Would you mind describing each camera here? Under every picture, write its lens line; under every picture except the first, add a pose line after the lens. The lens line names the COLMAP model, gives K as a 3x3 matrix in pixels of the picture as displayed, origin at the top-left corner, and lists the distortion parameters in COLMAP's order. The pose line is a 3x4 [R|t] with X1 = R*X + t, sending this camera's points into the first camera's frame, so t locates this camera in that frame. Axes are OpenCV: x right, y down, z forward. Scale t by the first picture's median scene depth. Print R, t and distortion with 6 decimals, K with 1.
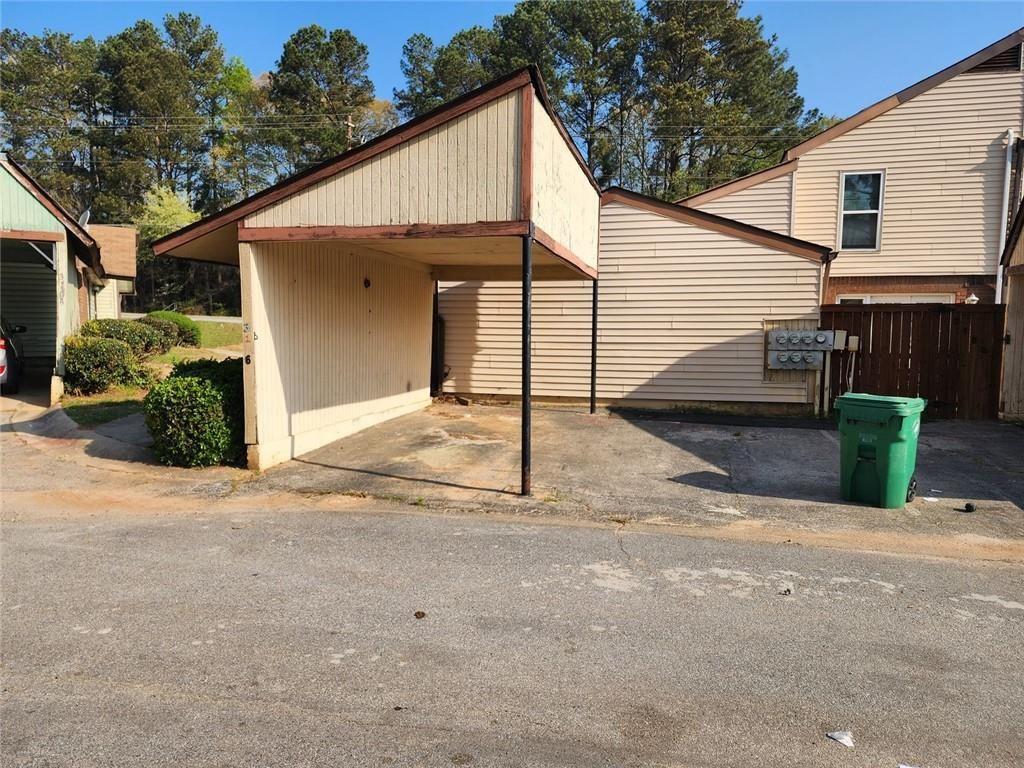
lens RADIAL K [[710.1, 0, 512.0], [0, 710.1, 388.1], [0, 0, 1]] dist [0.062396, -0.034088]
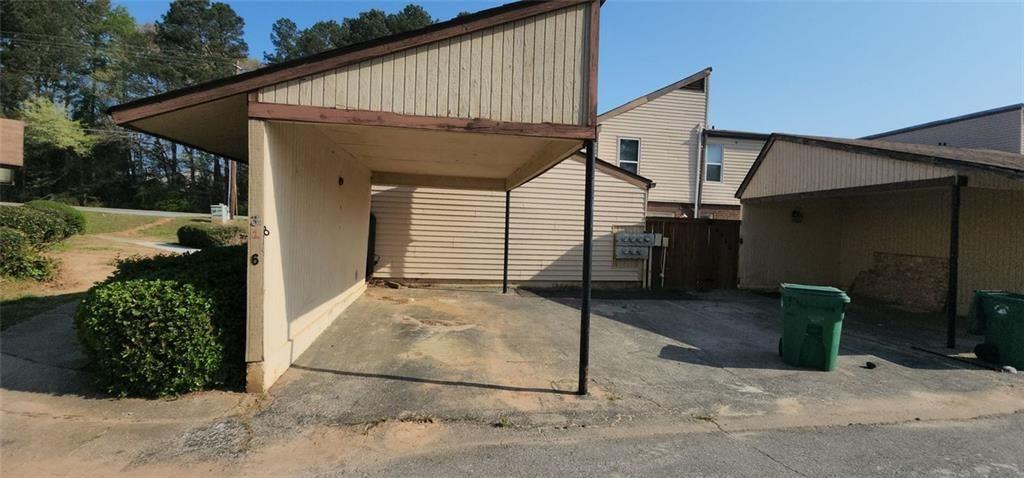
lens RADIAL K [[425.9, 0, 514.3], [0, 425.9, 237.1], [0, 0, 1]] dist [0.006047, -0.004459]
pose [[0.918223, 0.015805, 0.395748, -0.187078], [0.006561, 0.998459, -0.055099, -0.023624], [-0.396009, 0.053190, 0.916705, 0.277186]]
